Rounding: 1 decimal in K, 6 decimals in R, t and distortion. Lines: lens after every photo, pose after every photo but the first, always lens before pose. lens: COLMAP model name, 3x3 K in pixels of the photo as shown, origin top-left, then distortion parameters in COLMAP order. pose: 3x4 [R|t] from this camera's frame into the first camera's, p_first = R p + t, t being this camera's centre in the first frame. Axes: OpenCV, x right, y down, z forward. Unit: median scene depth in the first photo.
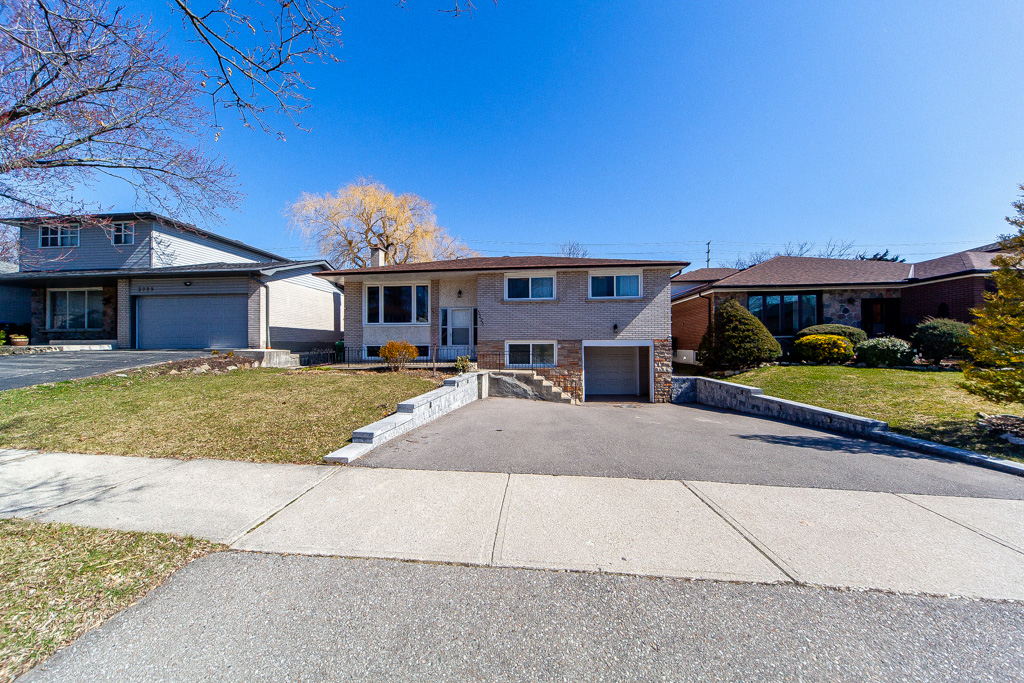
lens RADIAL K [[358.0, 0, 505.1], [0, 358.0, 338.7], [0, 0, 1]] dist [0.004006, -0.000593]
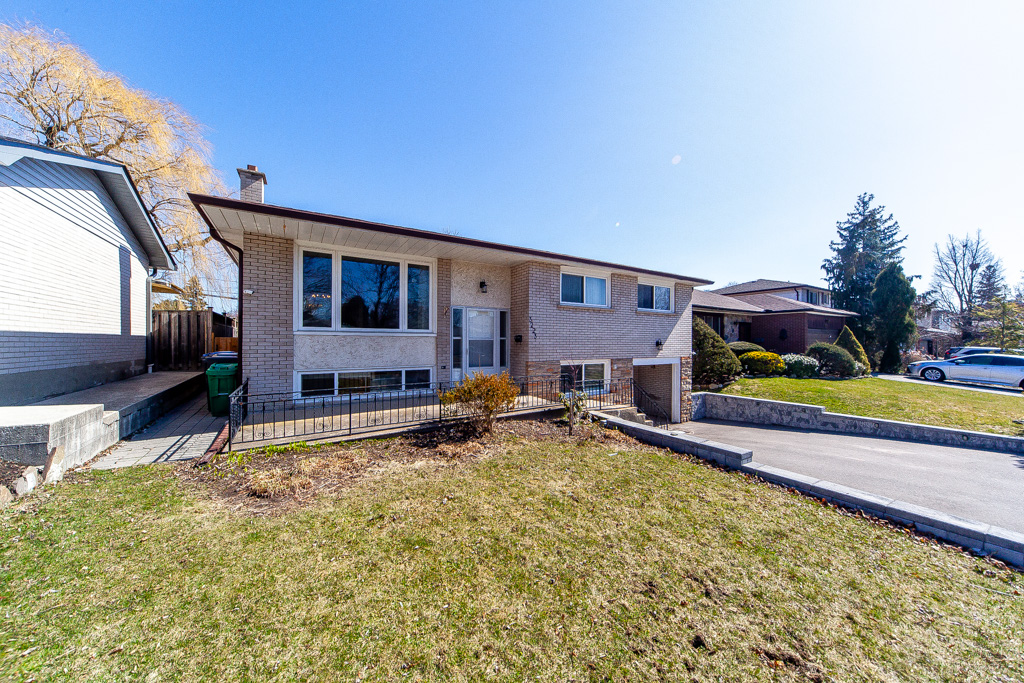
lens RADIAL K [[358.0, 0, 506.1], [0, 358.0, 343.4], [0, 0, 1]] dist [0.004006, -0.000593]
pose [[0.788019, 0.005699, 0.615624, -0.517610], [-0.020250, 0.999656, 0.016667, -0.038417], [-0.615317, -0.025601, 0.787864, 0.507580]]
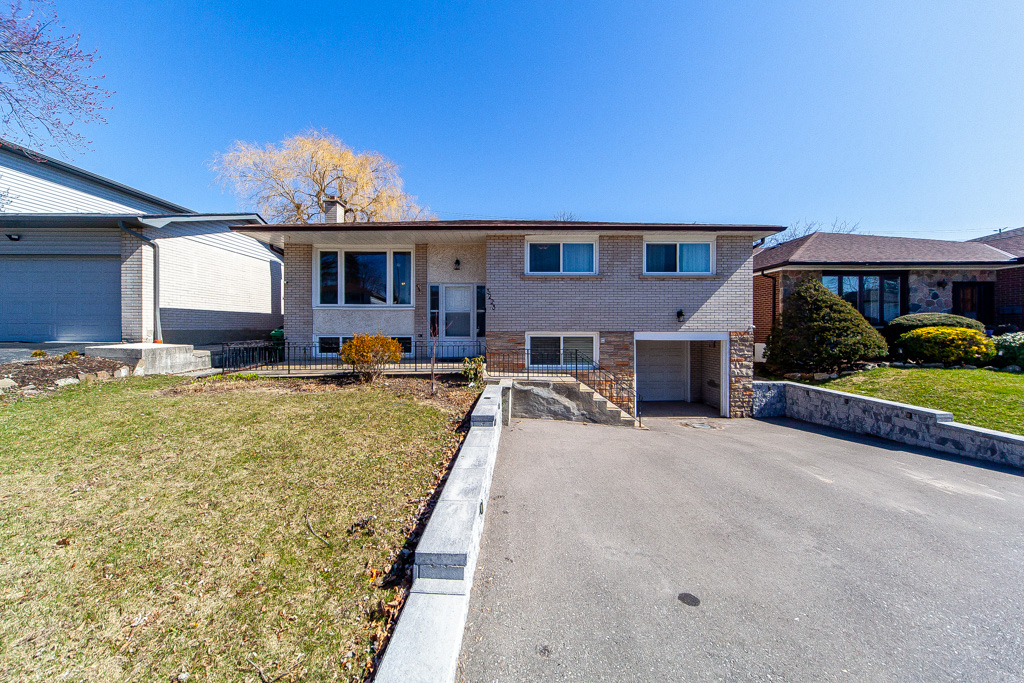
lens RADIAL K [[358.0, 0, 506.1], [0, 358.0, 330.4], [0, 0, 1]] dist [0.004006, -0.000593]
pose [[0.994107, 0.004119, 0.108323, -0.114214], [-0.007272, 0.999561, 0.028728, -0.017159], [-0.108157, -0.029347, 0.993701, 0.305149]]
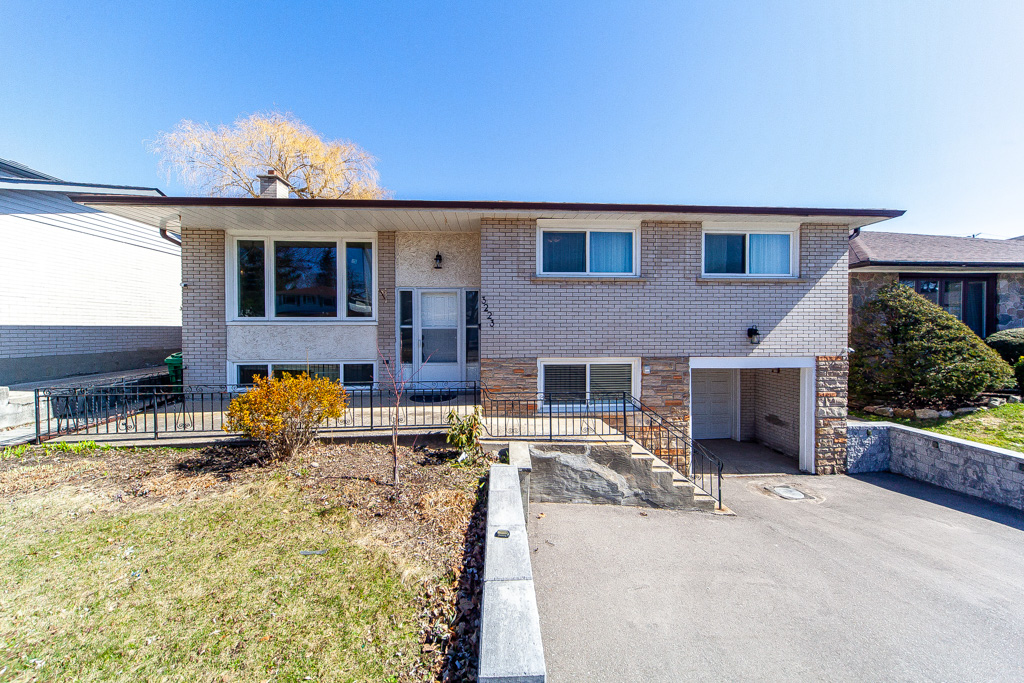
lens RADIAL K [[358.0, 0, 509.3], [0, 358.0, 331.9], [0, 0, 1]] dist [0.004006, -0.000593]
pose [[0.986052, 0.001490, 0.166432, -0.119979], [-0.006534, 0.999536, 0.029764, -0.044470], [-0.166311, -0.030436, 0.985604, 0.523835]]
